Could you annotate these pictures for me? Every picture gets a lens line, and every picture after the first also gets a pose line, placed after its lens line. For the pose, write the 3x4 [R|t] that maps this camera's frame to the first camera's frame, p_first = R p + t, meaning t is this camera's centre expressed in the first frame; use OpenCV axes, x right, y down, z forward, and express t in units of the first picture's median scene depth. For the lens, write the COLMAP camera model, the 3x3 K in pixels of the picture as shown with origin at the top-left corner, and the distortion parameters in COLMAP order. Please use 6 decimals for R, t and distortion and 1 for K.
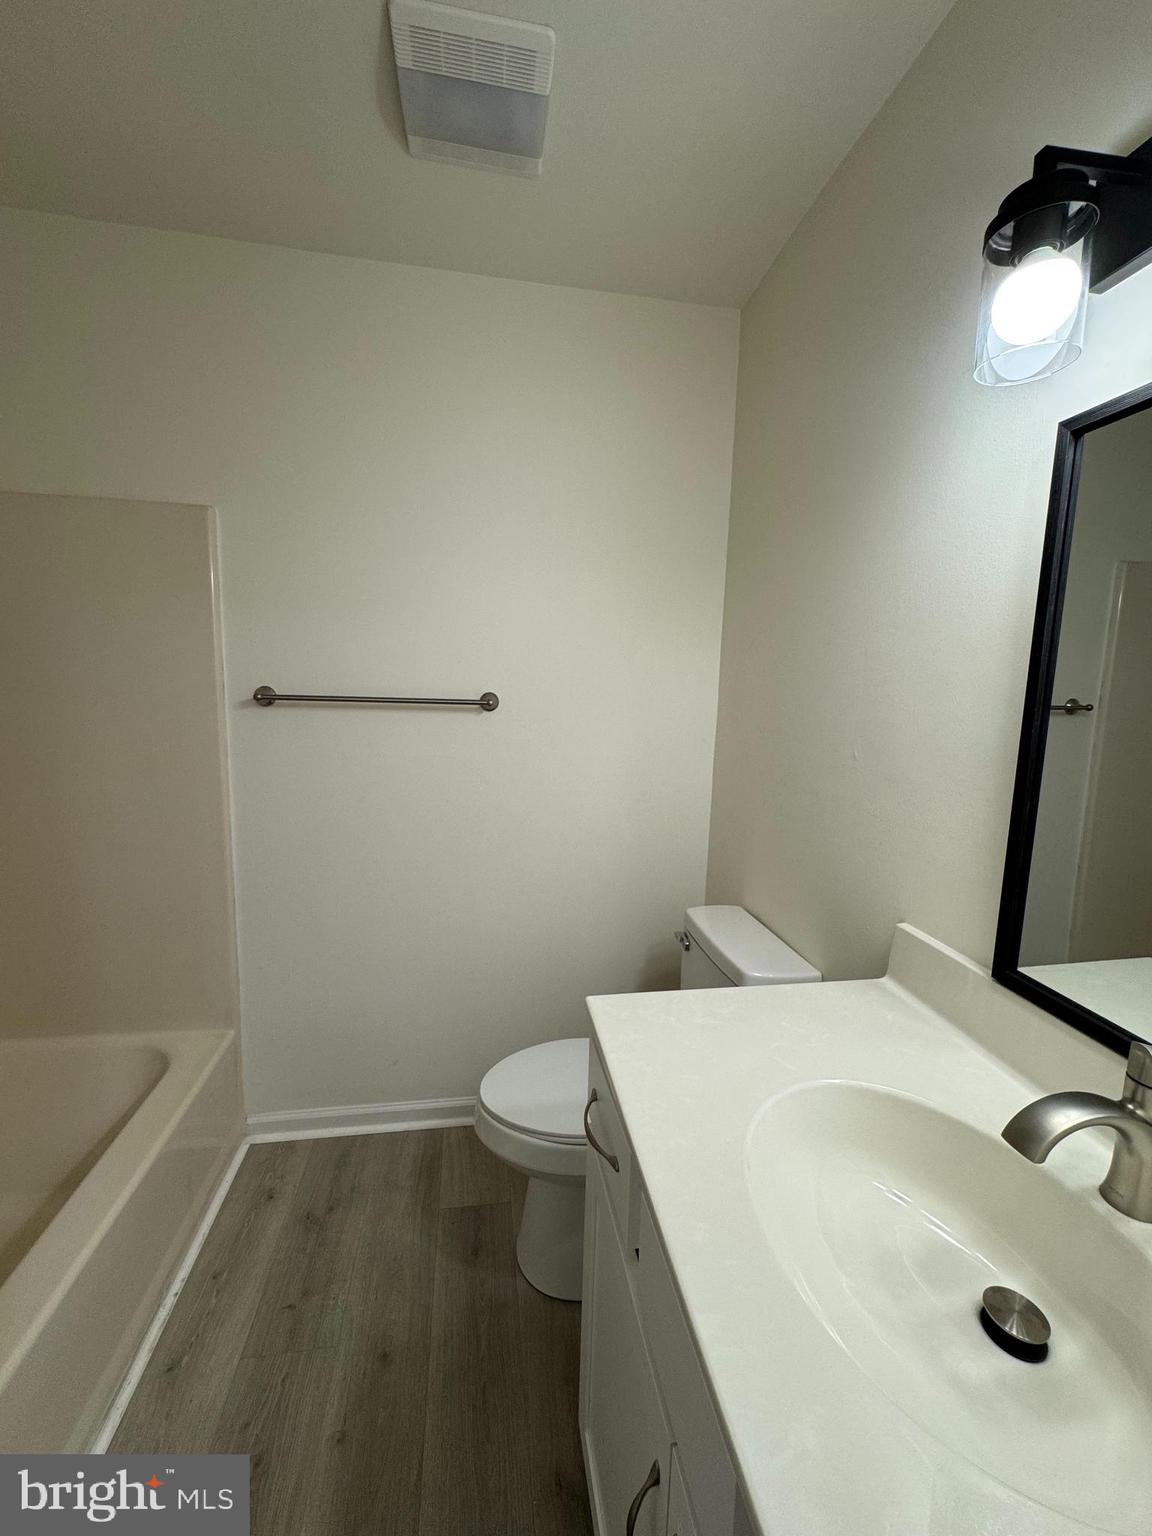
lens RADIAL K [[615.0, 0, 577.2], [0, 615.0, 766.8], [0, 0, 1]] dist [-0.003059, 0.000630]
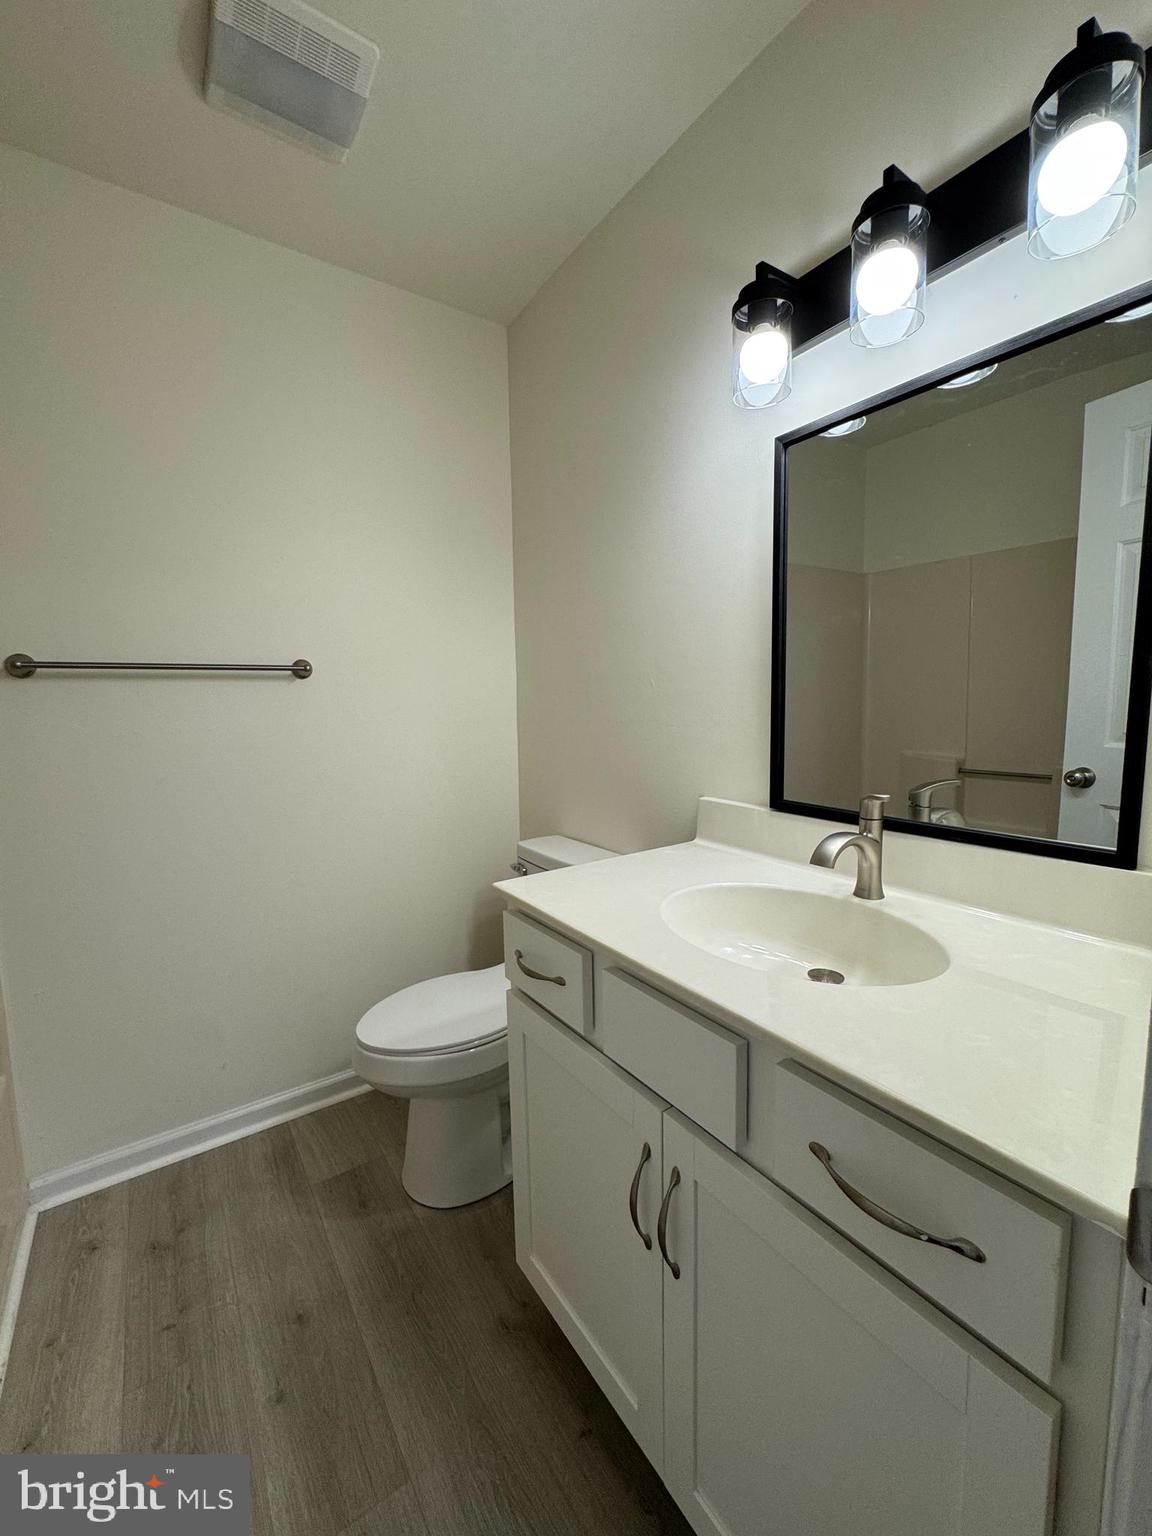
lens RADIAL K [[615.0, 0, 575.9], [0, 615.0, 767.1], [0, 0, 1]] dist [-0.003059, 0.000630]
pose [[0.902876, -0.092952, 0.419733, -0.247196], [0.101797, 0.994804, 0.001332, 0.133348], [-0.417676, 0.041525, 0.907647, -0.106198]]
